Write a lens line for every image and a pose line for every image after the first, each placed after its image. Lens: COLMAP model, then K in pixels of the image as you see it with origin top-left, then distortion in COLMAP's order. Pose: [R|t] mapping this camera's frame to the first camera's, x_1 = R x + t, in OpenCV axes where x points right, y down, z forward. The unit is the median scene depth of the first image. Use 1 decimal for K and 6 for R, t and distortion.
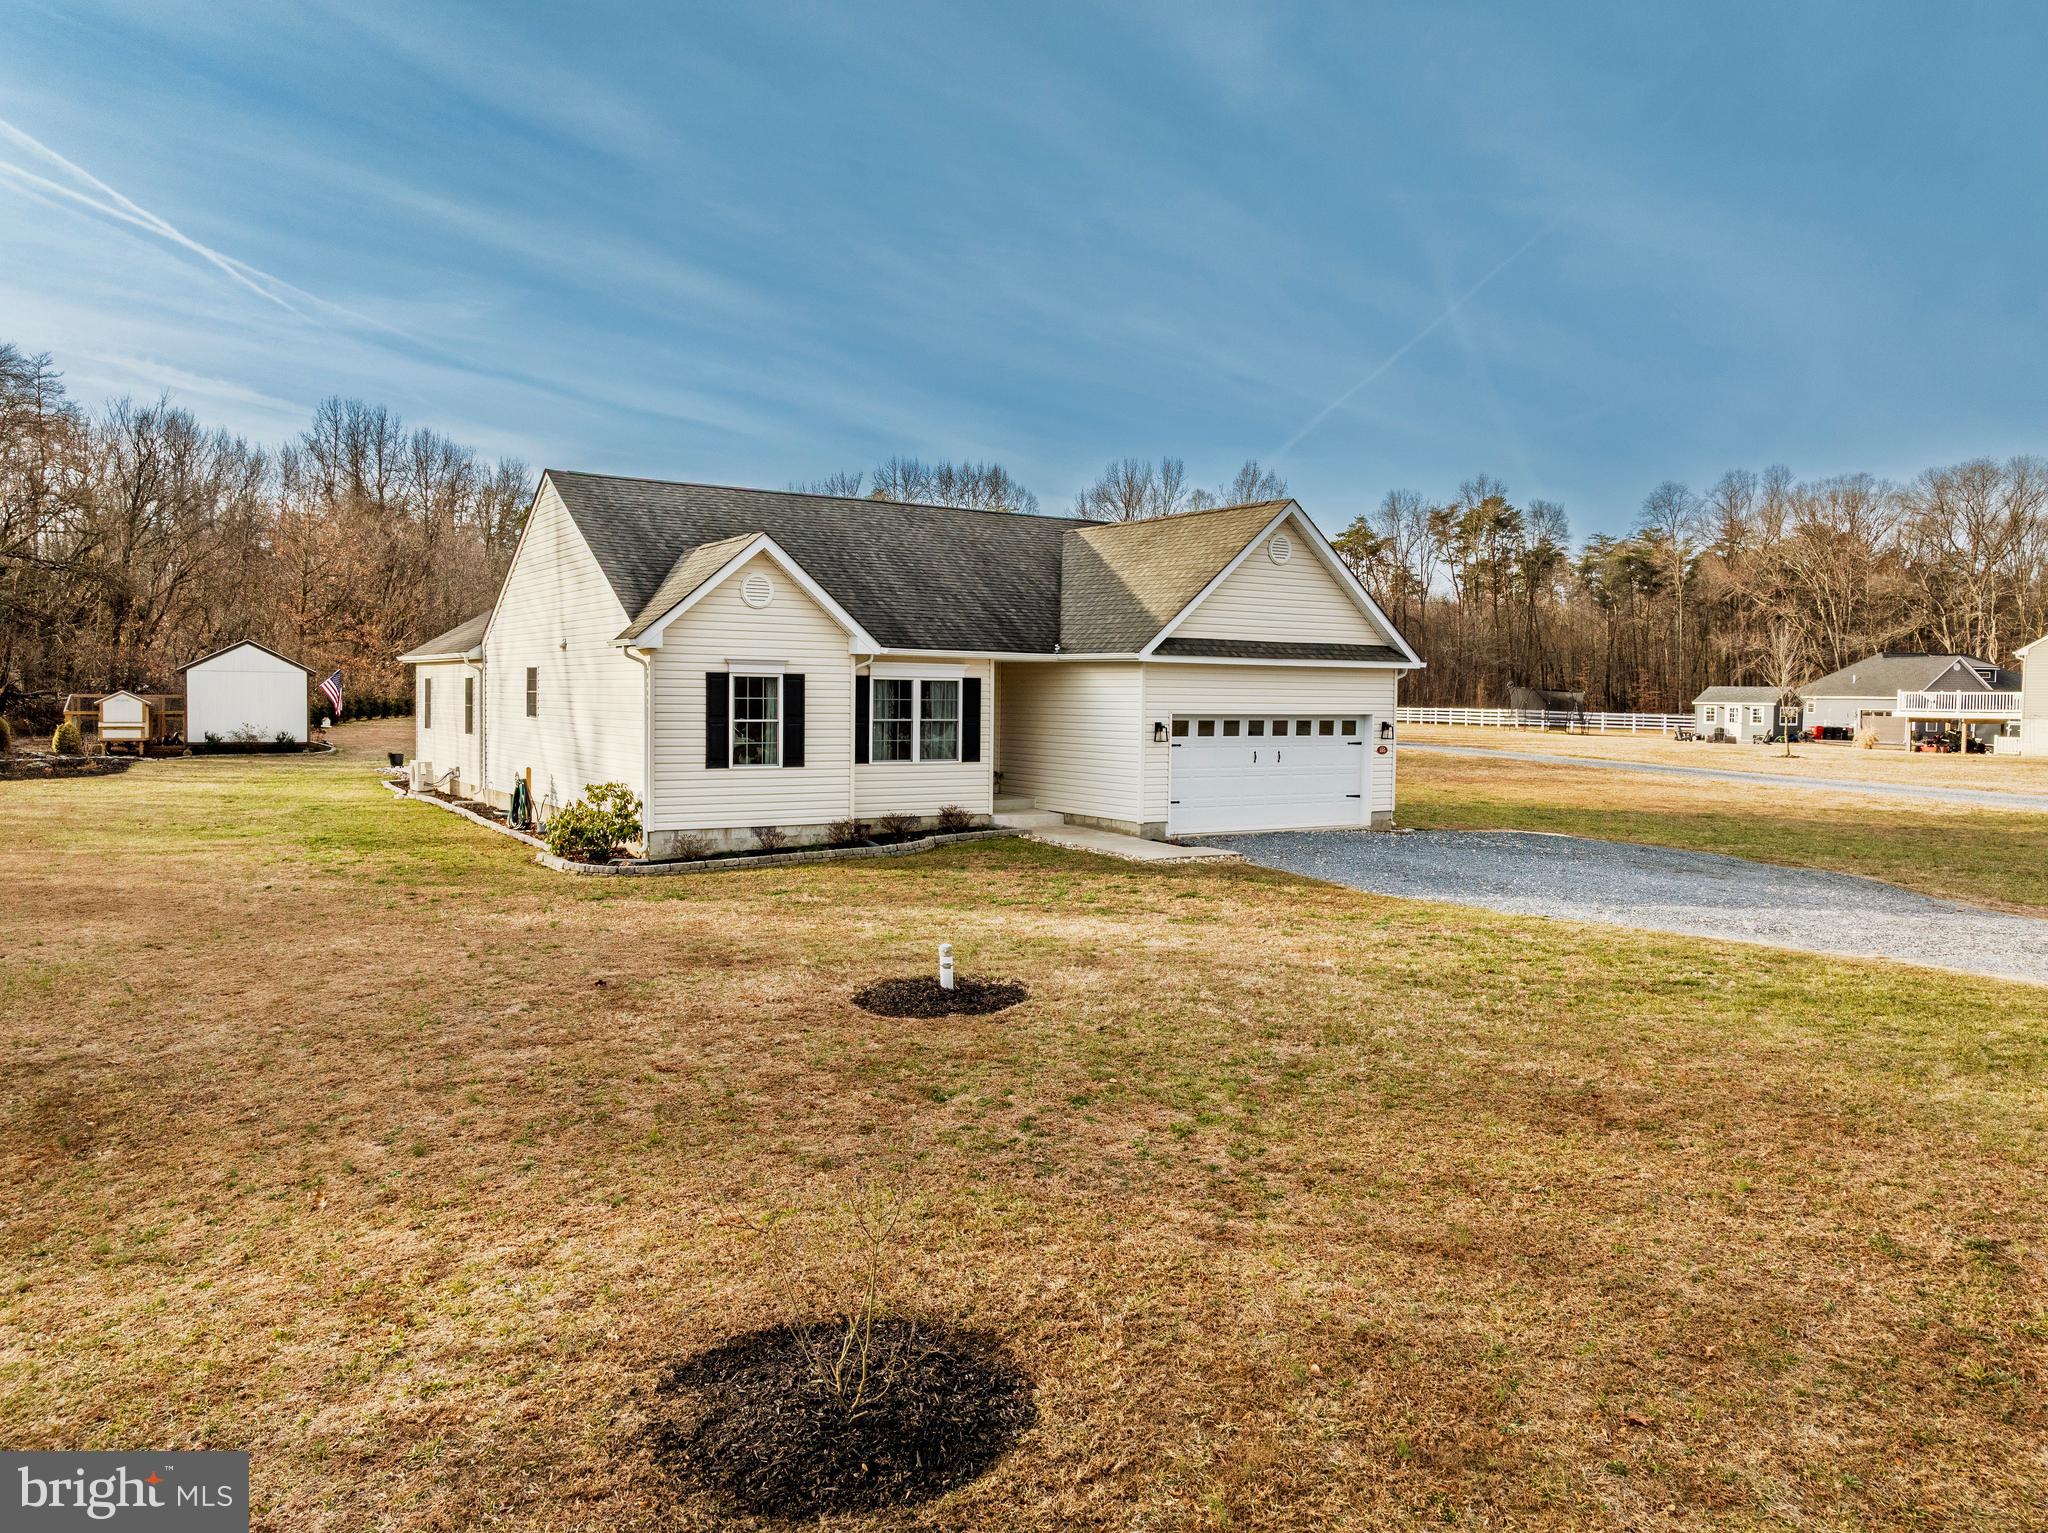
lens RADIAL K [[1413.6, 0, 1067.8], [0, 1413.6, 770.3], [0, 0, 1]] dist [-0.007330, -0.000394]
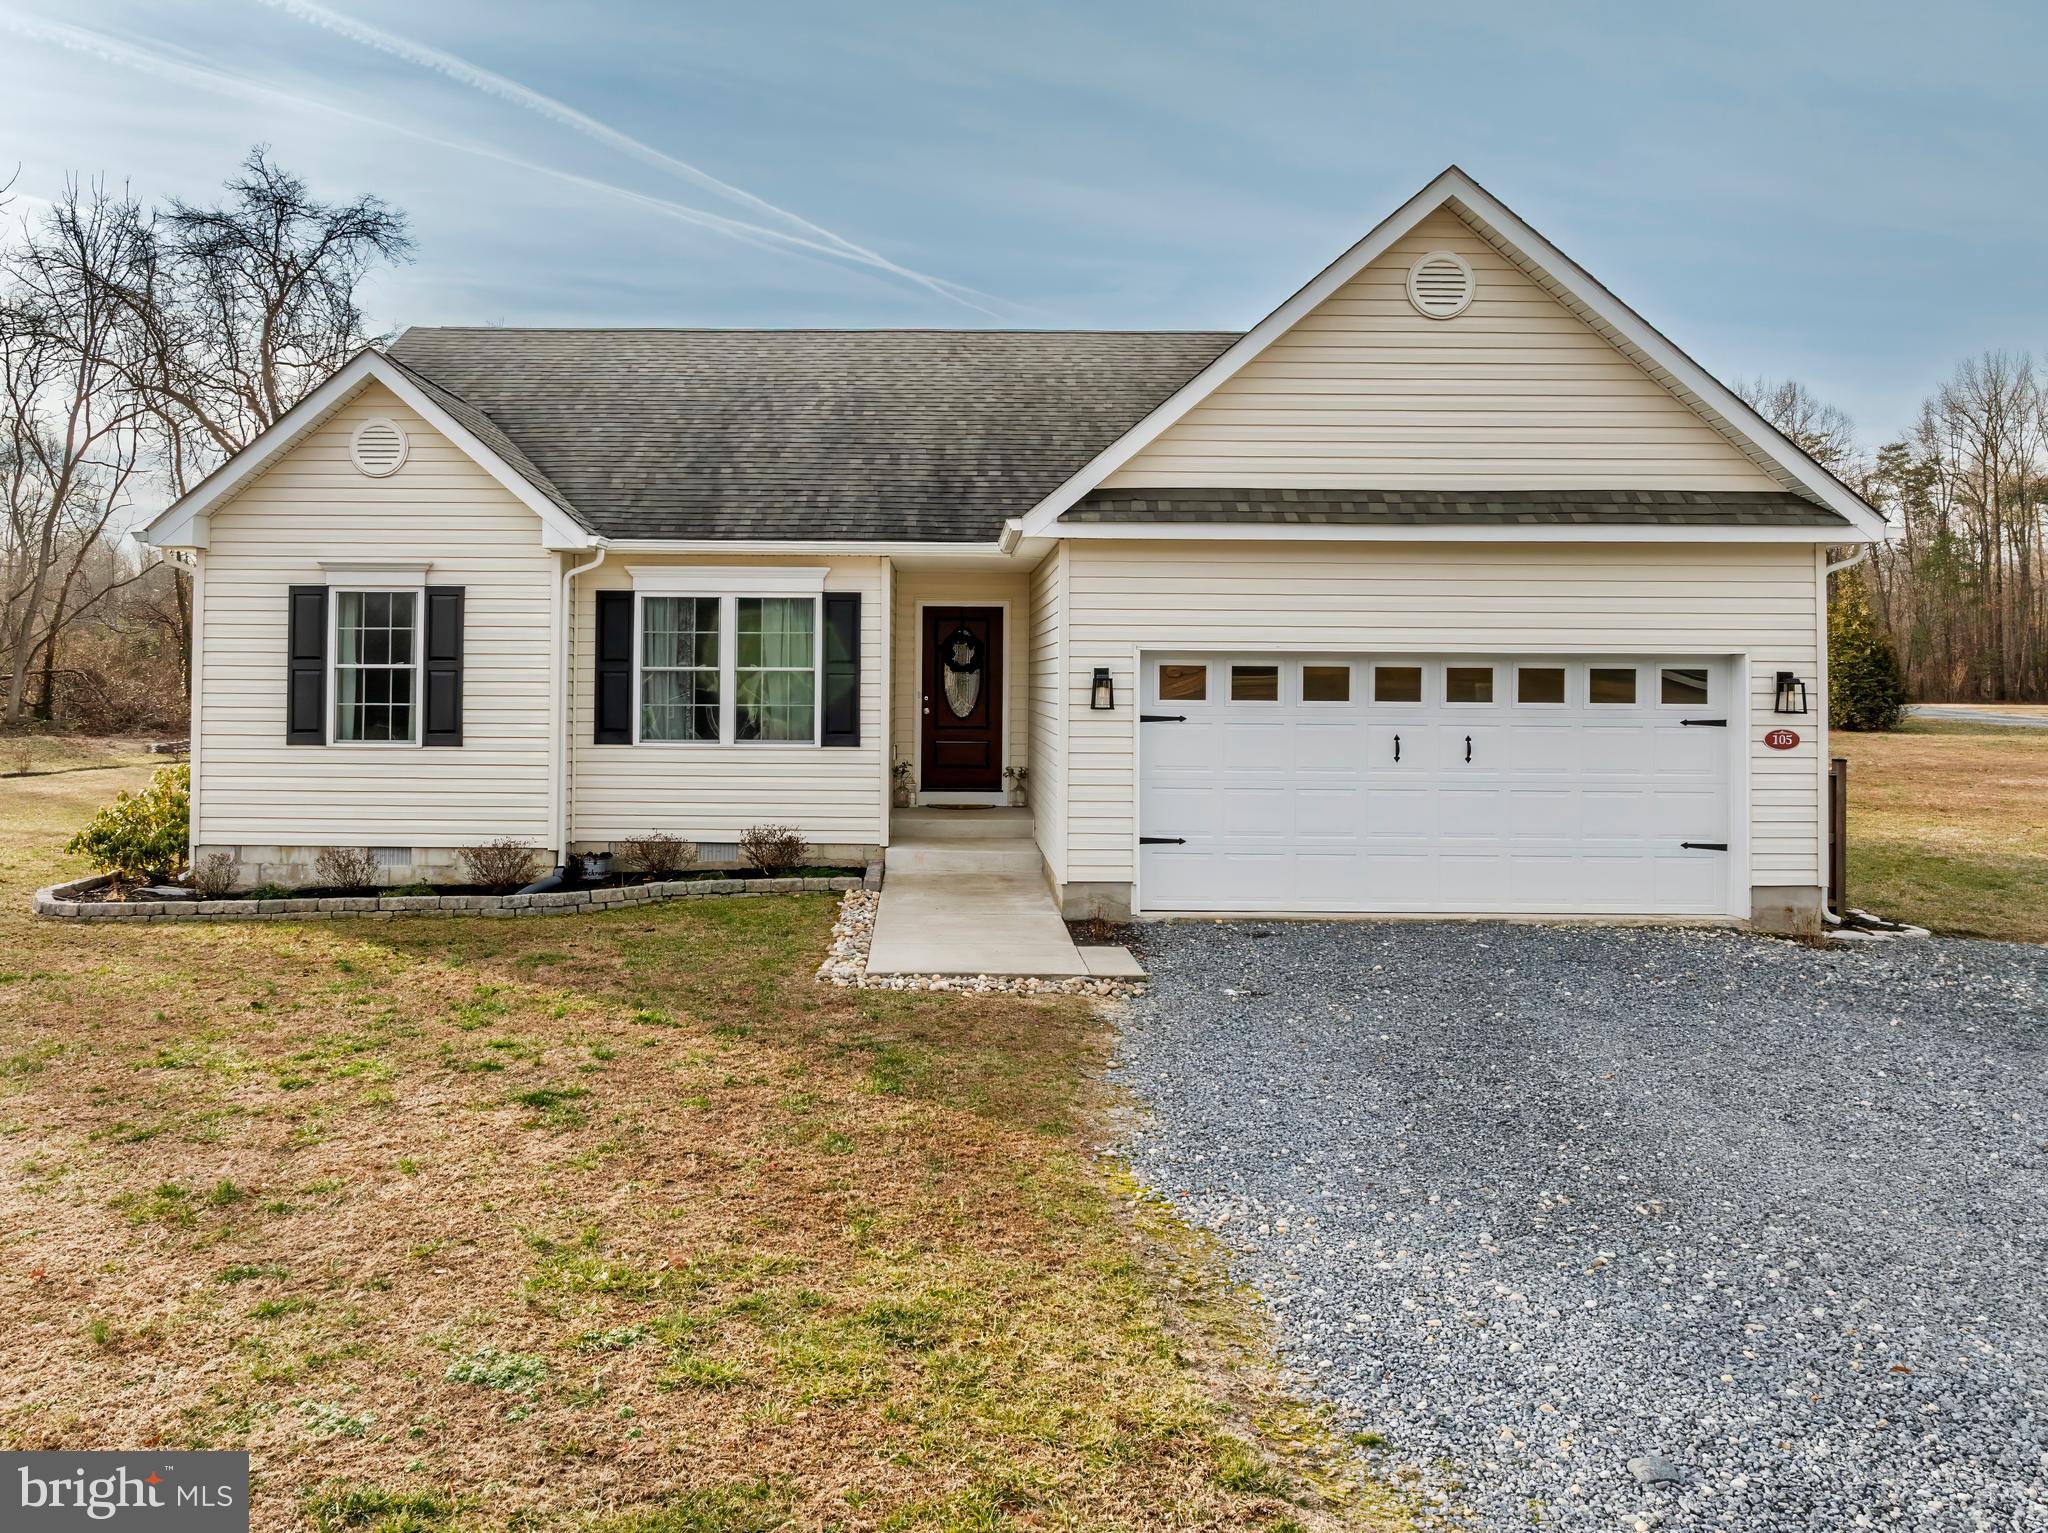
lens RADIAL K [[1477.6, 0, 961.6], [0, 1477.6, 669.6], [0, 0, 1]] dist [-0.003885, 0.001281]
pose [[0.825861, -0.010823, -0.563769, 0.298499], [-0.026343, 0.997984, -0.057748, -0.004209], [0.563258, 0.062544, 0.823911, 0.573337]]
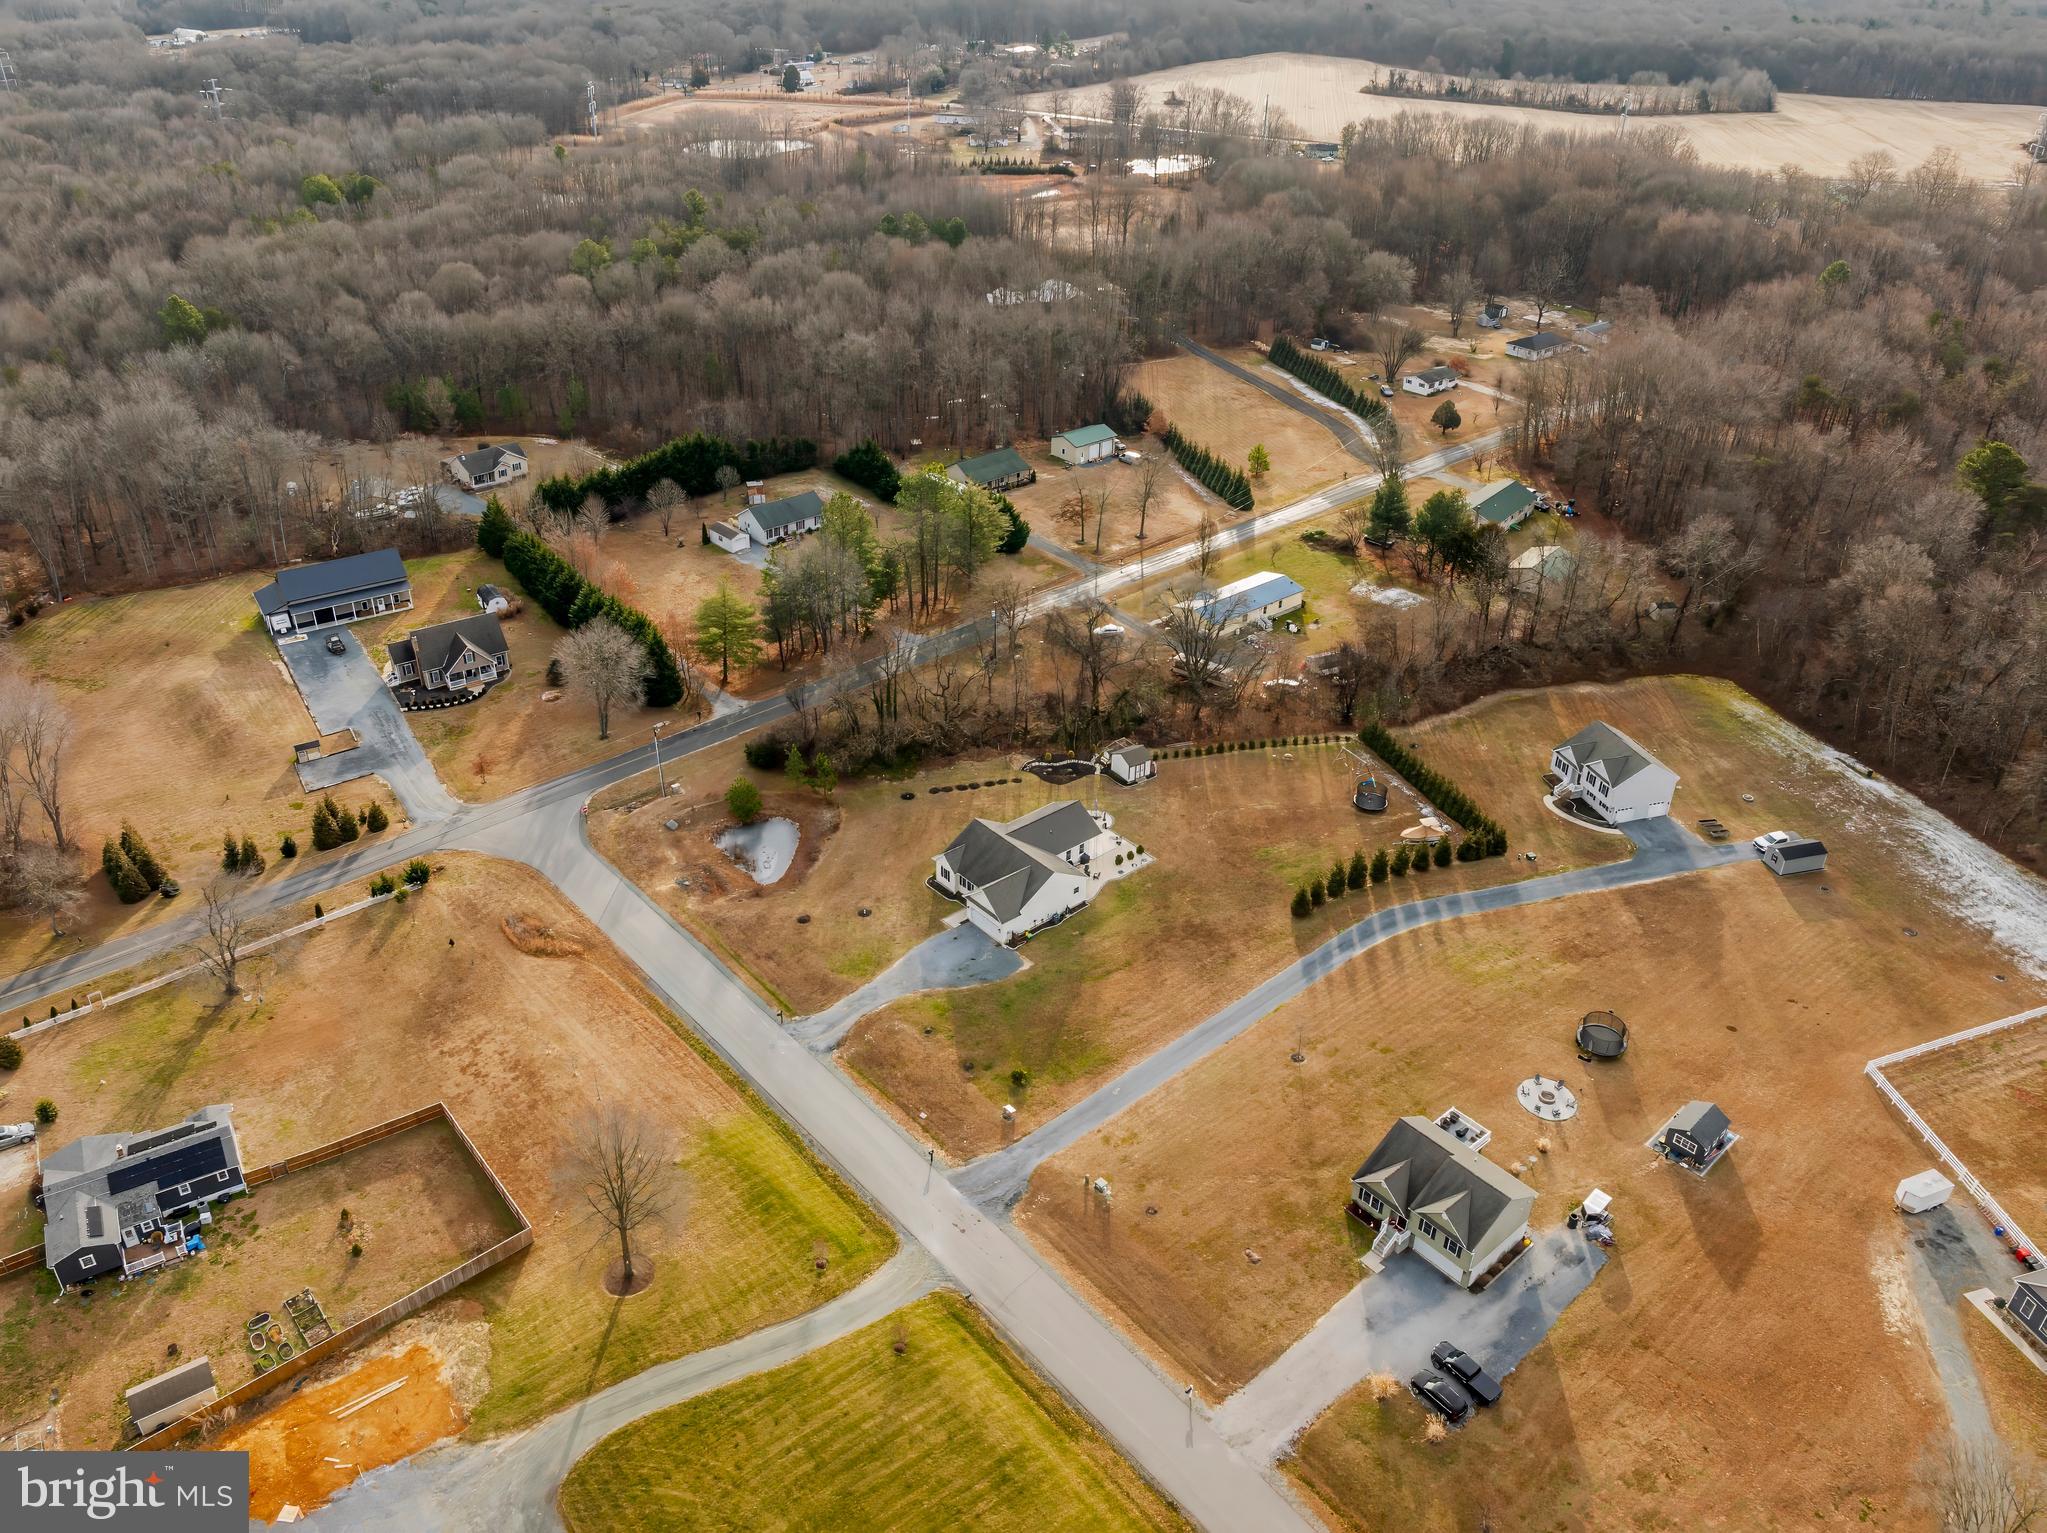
lens RADIAL K [[1500.5, 0, 1016.8], [0, 1500.5, 753.6], [0, 0, 1]] dist [-0.016503, 0.003425]
pose [[0.114150, 0.497513, -0.859913, 5.711009], [-0.063026, 0.867454, 0.493510, -4.086316], [0.991462, -0.002138, 0.130376, 0.314226]]
